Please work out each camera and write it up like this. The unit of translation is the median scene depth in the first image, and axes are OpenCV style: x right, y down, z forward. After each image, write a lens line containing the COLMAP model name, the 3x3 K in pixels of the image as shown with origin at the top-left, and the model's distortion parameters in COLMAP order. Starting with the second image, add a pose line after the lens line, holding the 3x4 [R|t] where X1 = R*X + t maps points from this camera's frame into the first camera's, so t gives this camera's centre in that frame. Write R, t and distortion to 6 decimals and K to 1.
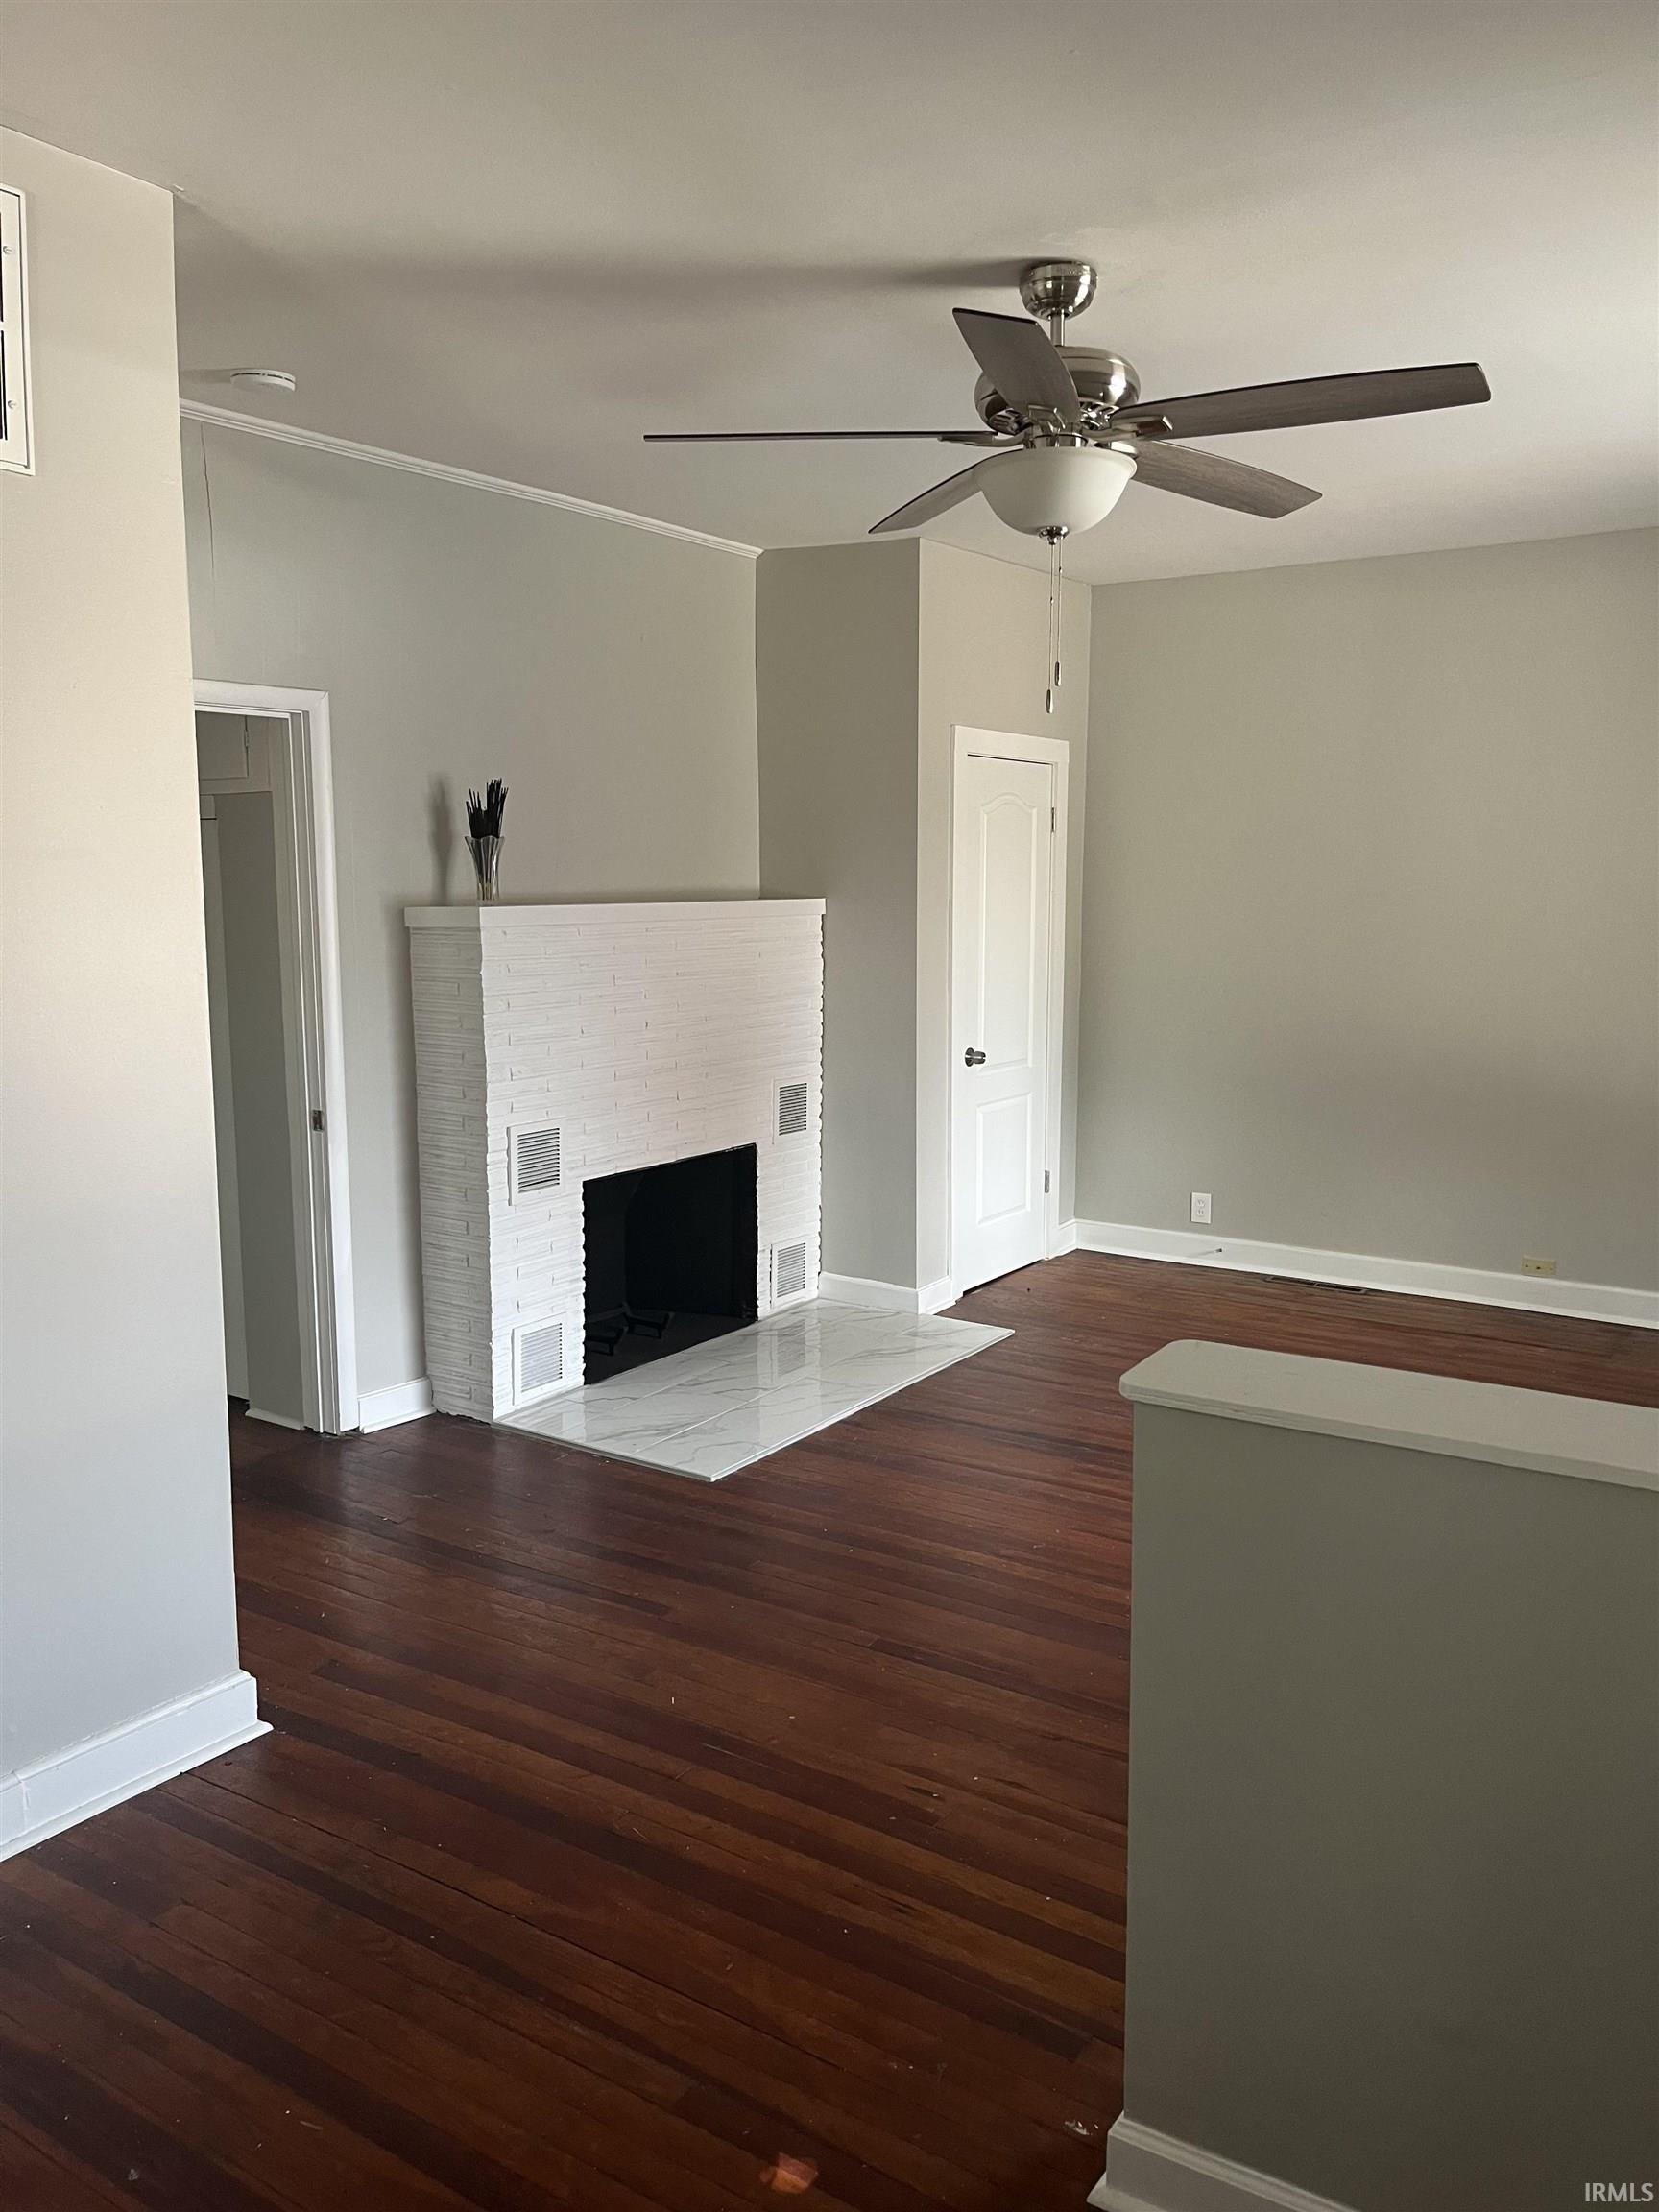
lens RADIAL K [[1683.5, 0, 833.1], [0, 1683.5, 1107.0], [0, 0, 1]] dist [0.005248, -0.008547]
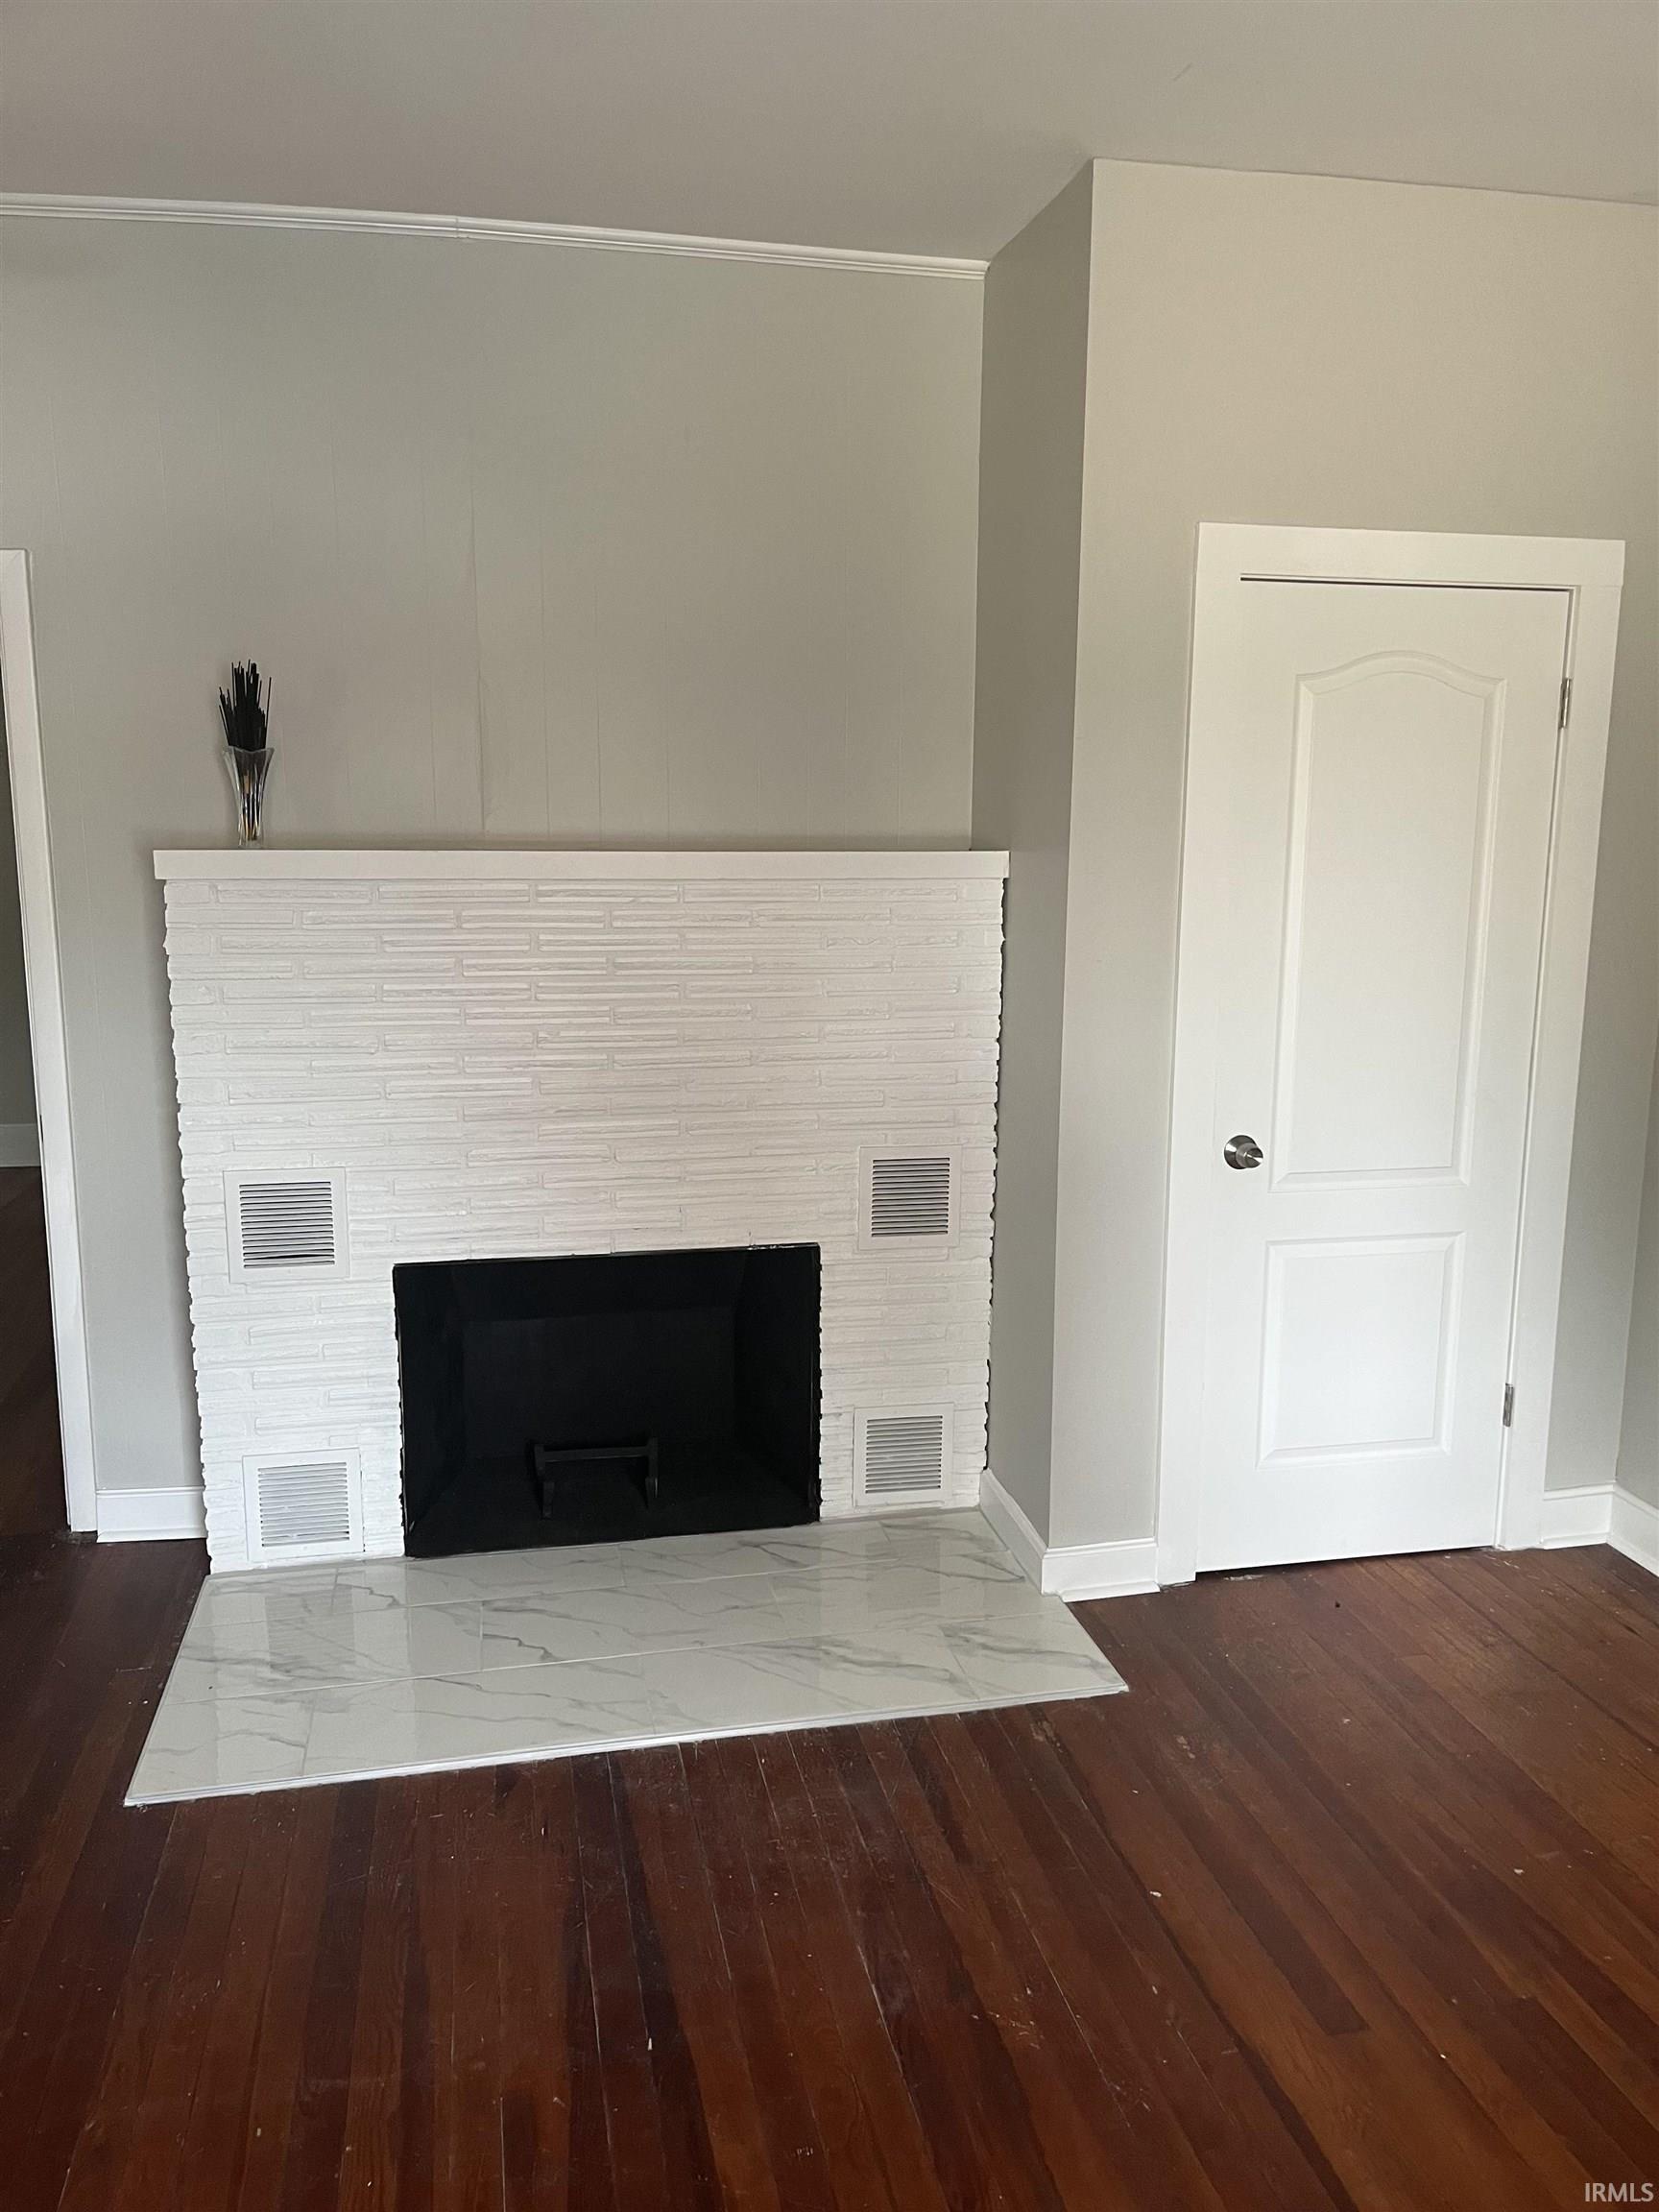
lens RADIAL K [[1683.5, 0, 829.4], [0, 1683.5, 1104.8], [0, 0, 1]] dist [0.005248, -0.008547]
pose [[0.715208, 0.122967, -0.688010, 0.370105], [-0.101525, 0.992238, 0.071803, -0.072911], [0.691499, 0.018496, 0.722141, 0.542856]]
